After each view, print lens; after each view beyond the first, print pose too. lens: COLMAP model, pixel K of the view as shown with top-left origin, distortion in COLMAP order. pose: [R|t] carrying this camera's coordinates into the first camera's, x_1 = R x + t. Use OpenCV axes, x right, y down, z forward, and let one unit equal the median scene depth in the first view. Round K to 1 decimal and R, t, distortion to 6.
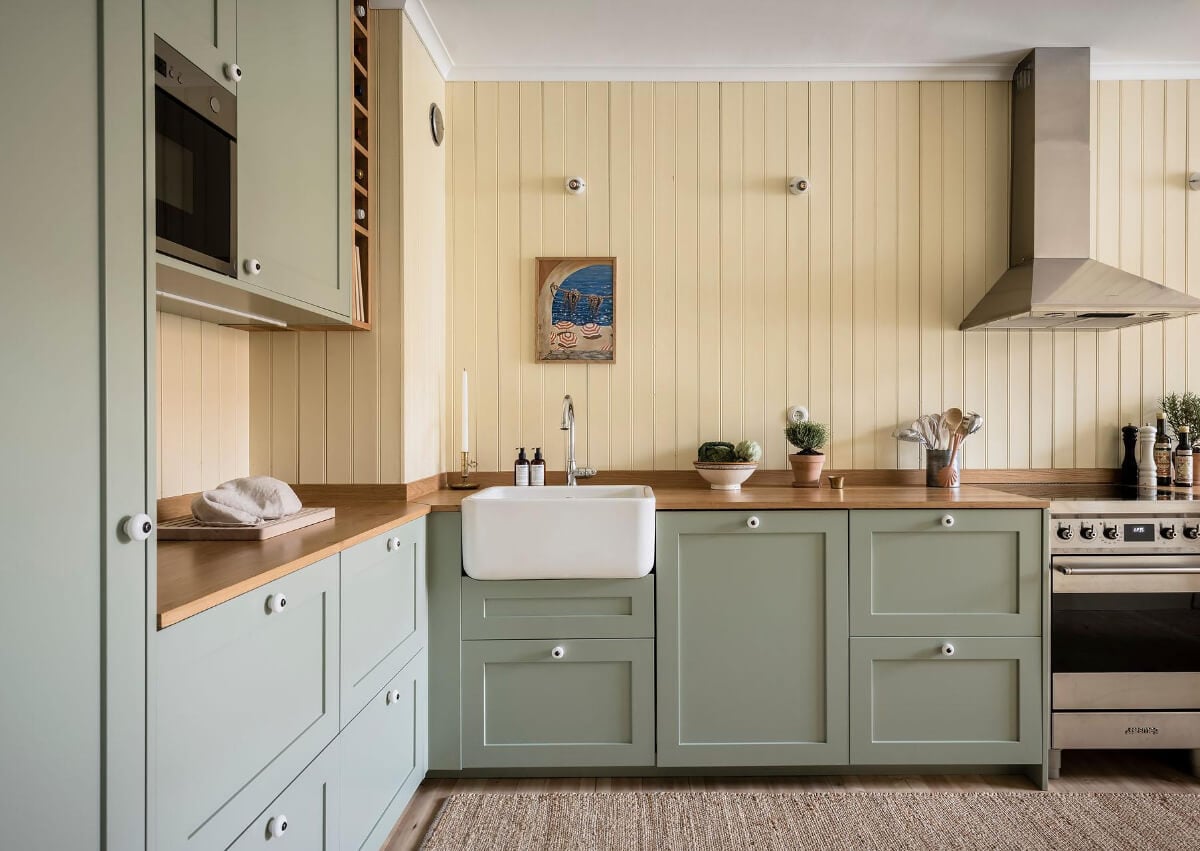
lens RADIAL K [[756.4, 0, 614.2], [0, 756.4, 408.1], [0, 0, 1]] dist [0.005963, 0.000476]
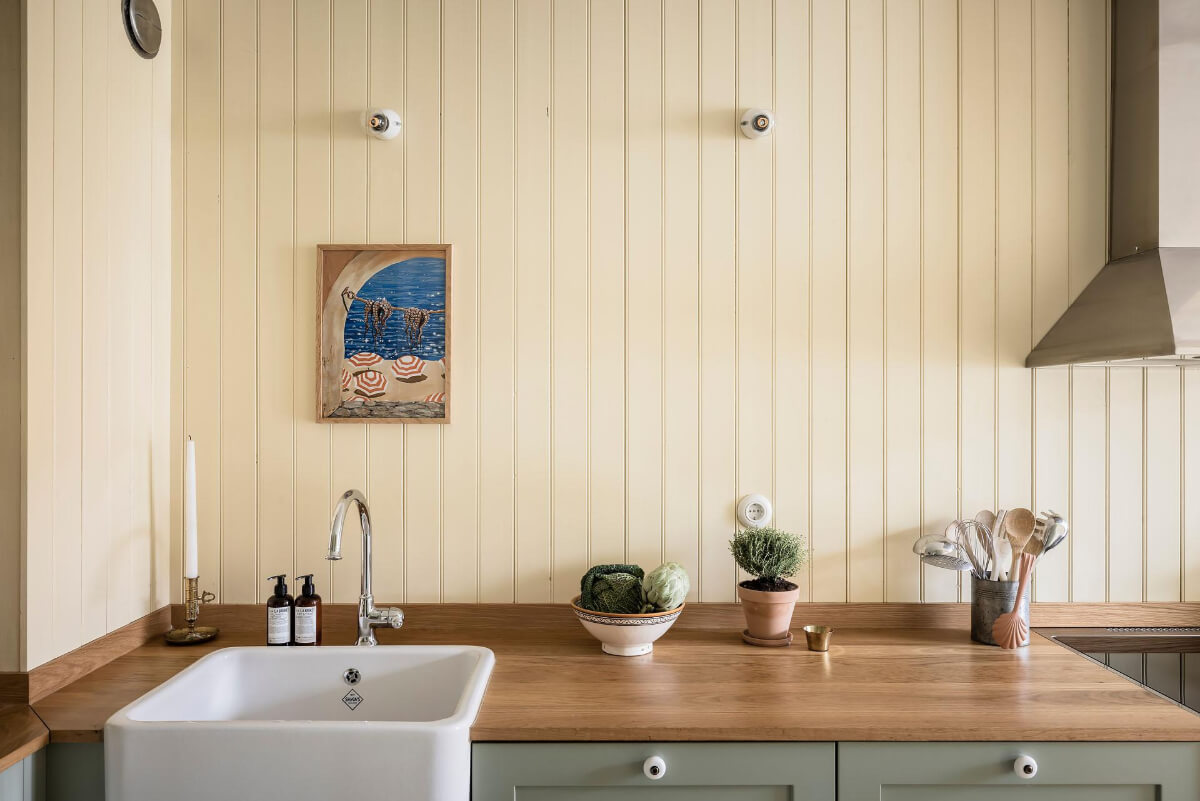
lens RADIAL K [[857.1, 0, 590.3], [0, 857.1, 398.9], [0, 0, 1]] dist [-0.000187, -0.000755]
pose [[0.999946, -0.005233, 0.008983, 0.110519], [0.005086, 0.999854, 0.016330, -0.092388], [-0.009067, -0.016283, 0.999826, 0.337112]]
